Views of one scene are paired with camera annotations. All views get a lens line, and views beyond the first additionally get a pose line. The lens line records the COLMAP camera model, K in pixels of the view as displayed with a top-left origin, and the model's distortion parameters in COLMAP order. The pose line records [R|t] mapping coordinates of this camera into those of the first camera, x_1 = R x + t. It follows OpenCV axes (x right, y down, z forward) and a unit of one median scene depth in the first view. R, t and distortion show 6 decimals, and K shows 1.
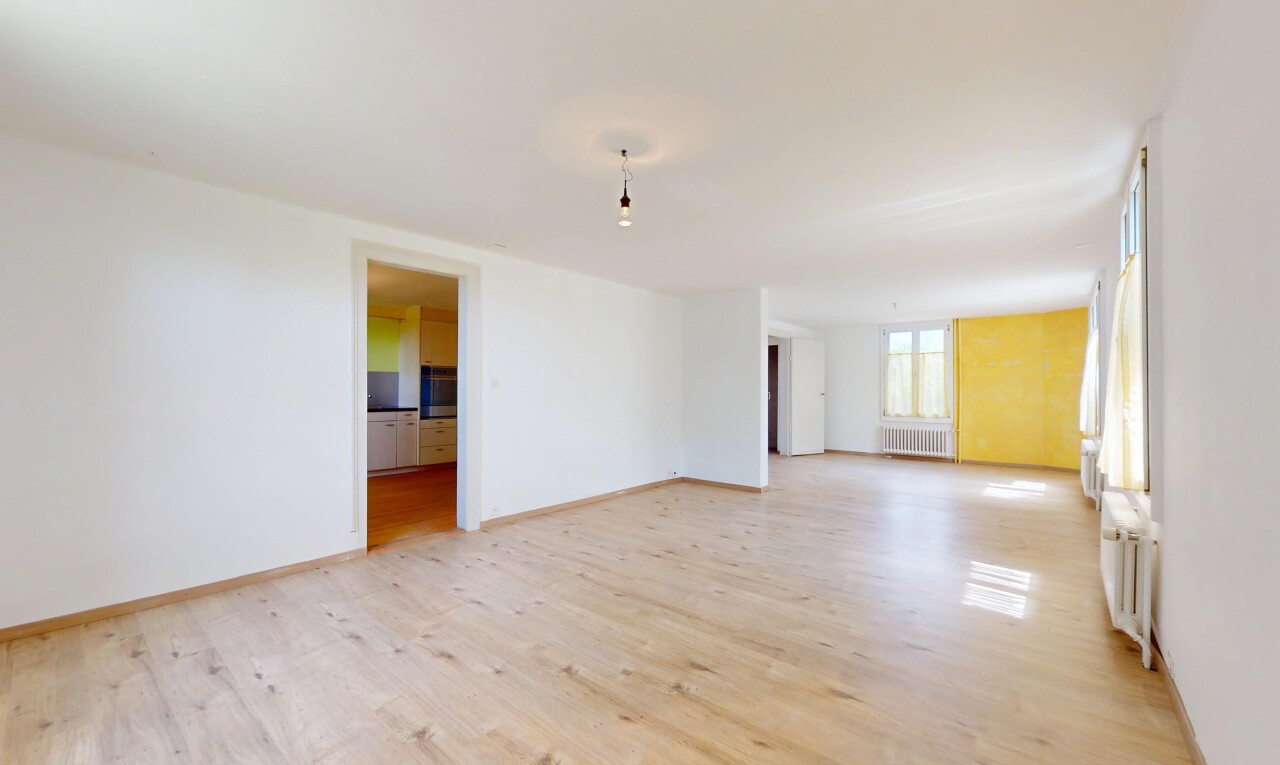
lens RADIAL K [[501.8, 0, 640.0], [0, 501.8, 382.5], [0, 0, 1]] dist [-0.000126, 0.000039]
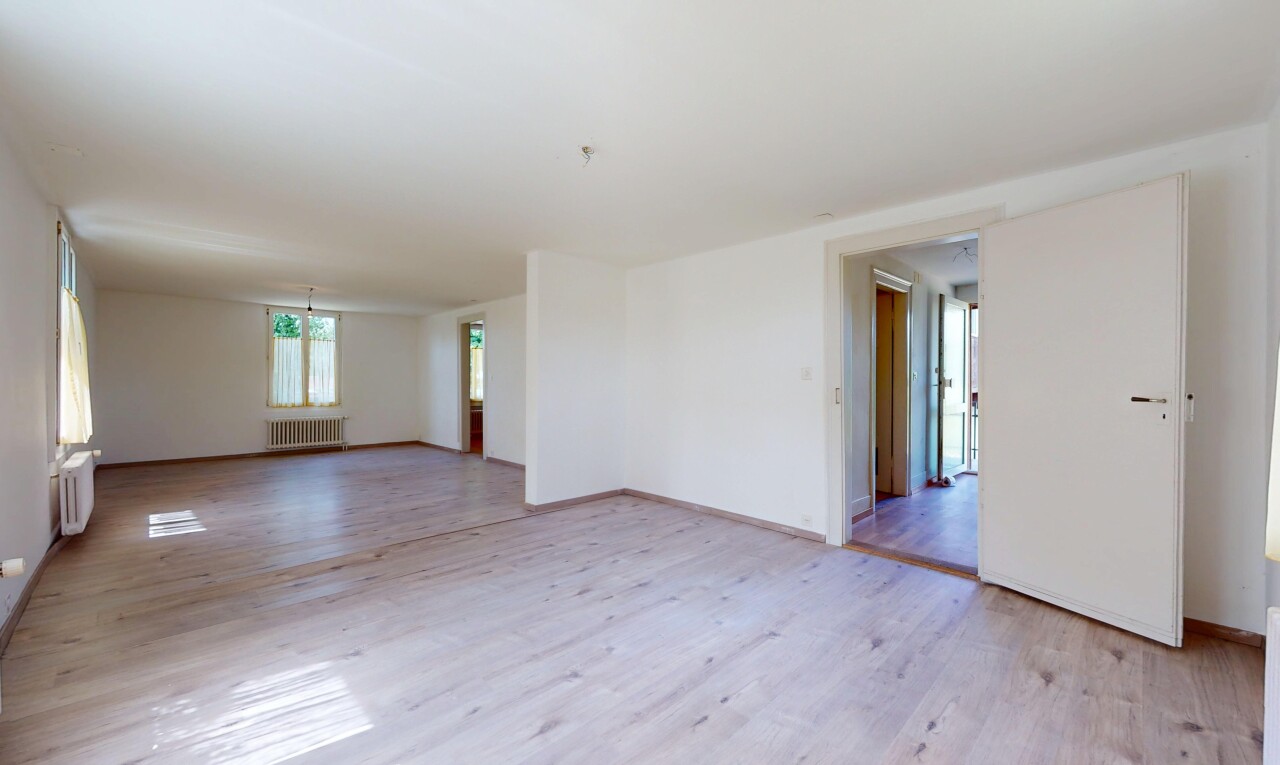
lens RADIAL K [[501.8, 0, 640.0], [0, 501.8, 382.5], [0, 0, 1]] dist [-0.000126, 0.000039]
pose [[-0.088399, -0.007591, -0.996056, 0.920180], [-0.005969, 0.999957, -0.007091, 0.016801], [0.996067, 0.005319, -0.088440, 1.099421]]
